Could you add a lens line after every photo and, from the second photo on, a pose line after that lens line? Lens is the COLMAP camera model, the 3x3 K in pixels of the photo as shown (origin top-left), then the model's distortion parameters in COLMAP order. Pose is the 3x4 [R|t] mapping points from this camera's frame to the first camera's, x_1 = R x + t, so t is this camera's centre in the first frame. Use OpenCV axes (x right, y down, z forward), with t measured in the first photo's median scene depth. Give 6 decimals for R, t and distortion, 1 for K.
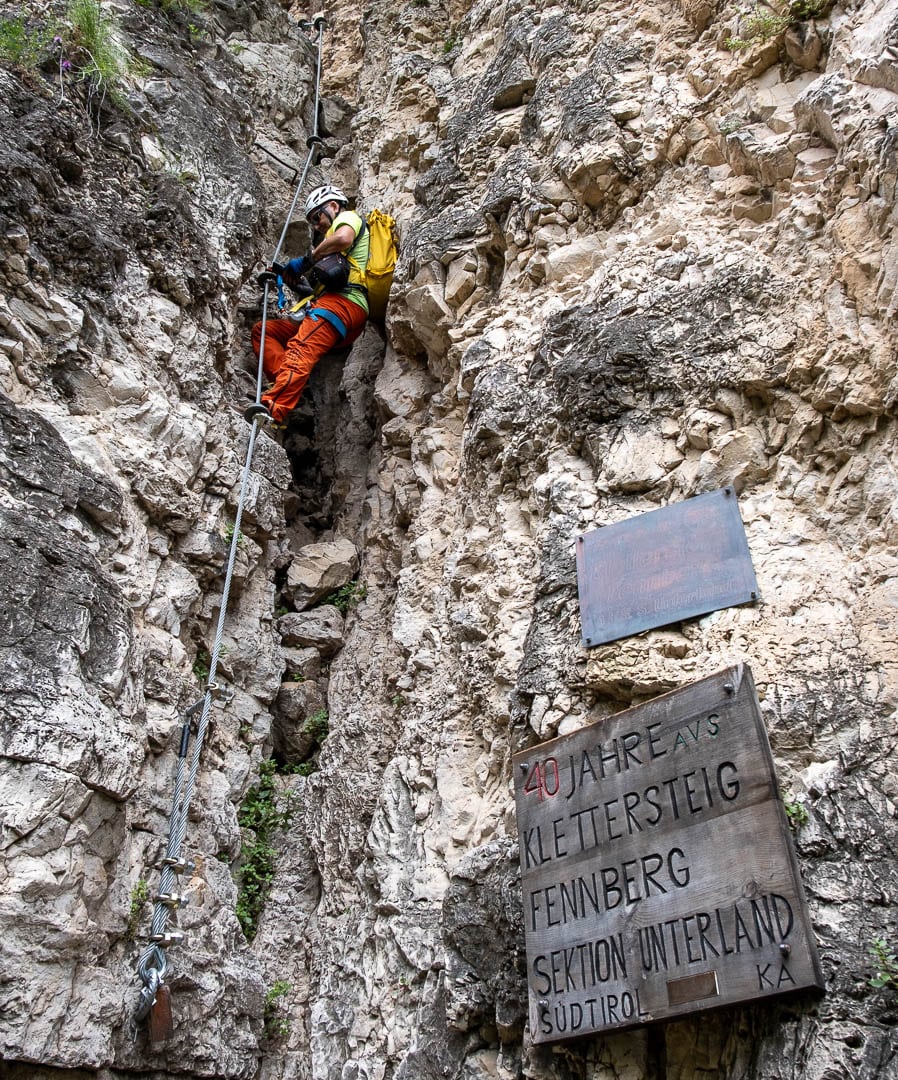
lens RADIAL K [[841.6, 0, 449.0], [0, 841.6, 540.0], [0, 0, 1]] dist [-0.025563, -0.000637]
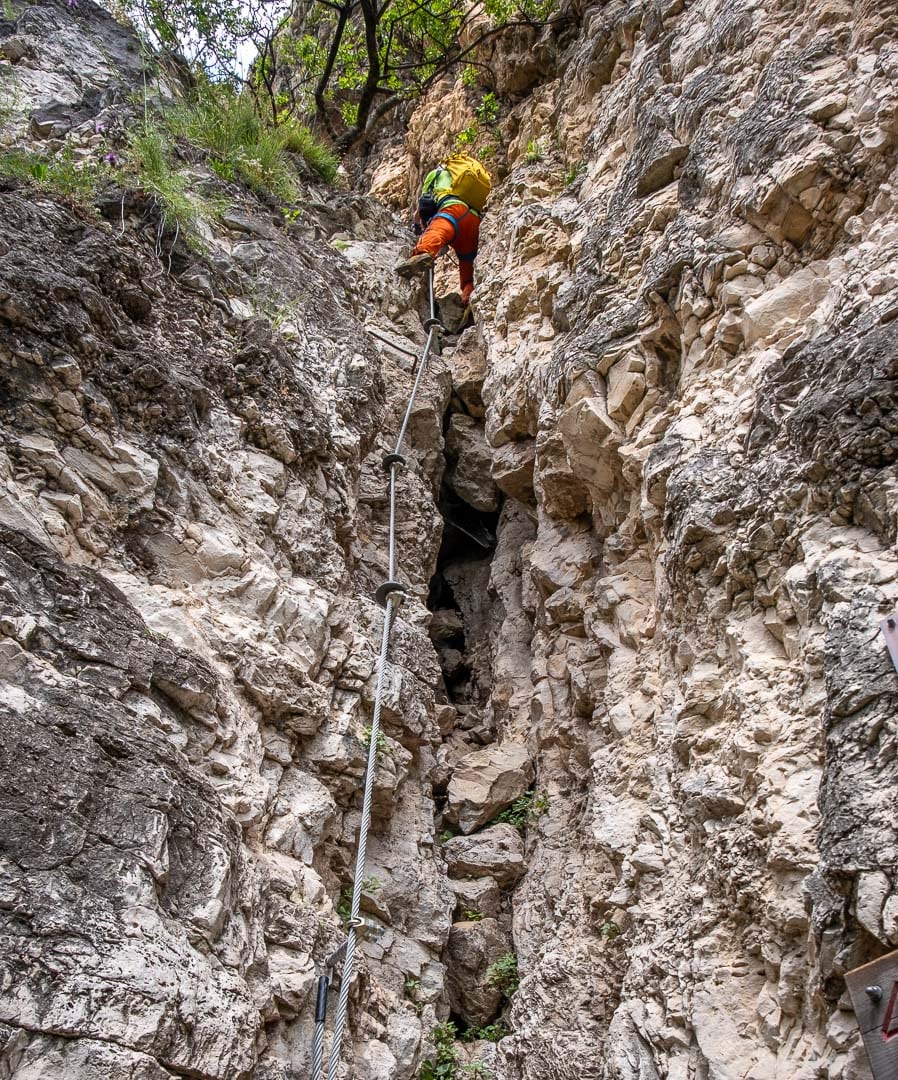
lens RADIAL K [[1359.6, 0, 471.4], [0, 1359.6, 539.6], [0, 0, 1]] dist [-0.047244, 0.010329]
pose [[0.982545, -0.111865, -0.148633, 0.036245], [0.100731, 0.991655, -0.080457, -0.065455], [0.156393, 0.064081, 0.985614, -0.211915]]
